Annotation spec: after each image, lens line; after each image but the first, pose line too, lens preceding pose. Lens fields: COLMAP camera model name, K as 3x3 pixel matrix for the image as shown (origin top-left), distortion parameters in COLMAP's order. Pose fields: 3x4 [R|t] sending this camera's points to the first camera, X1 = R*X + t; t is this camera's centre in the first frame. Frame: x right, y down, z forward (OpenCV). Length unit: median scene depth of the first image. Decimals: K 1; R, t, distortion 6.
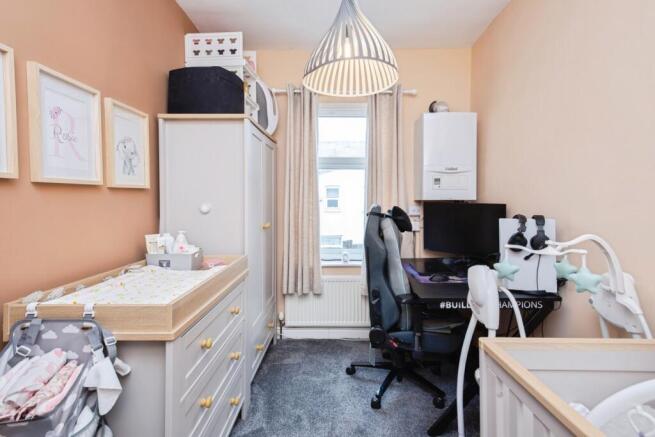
lens RADIAL K [[327.6, 0, 333.1], [0, 327.6, 208.1], [0, 0, 1]] dist [0.047248, -0.000352]
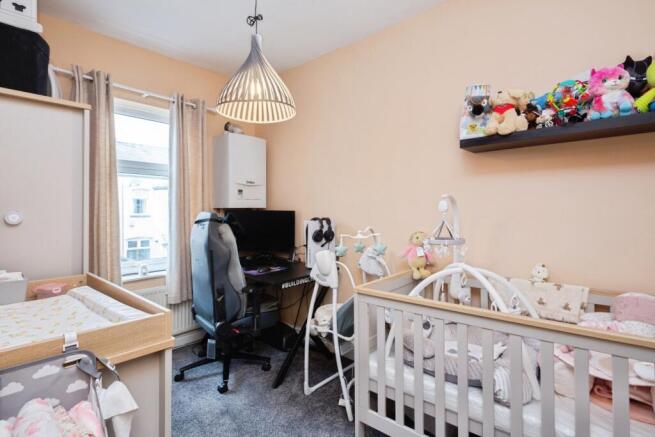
lens RADIAL K [[327.6, 0, 333.1], [0, 327.6, 208.1], [0, 0, 1]] dist [0.047248, -0.000352]
pose [[0.646770, -0.000017, 0.762685, -0.474059], [0.015077, 0.999805, -0.012764, -0.004432], [-0.762536, 0.019754, 0.646644, -0.026129]]
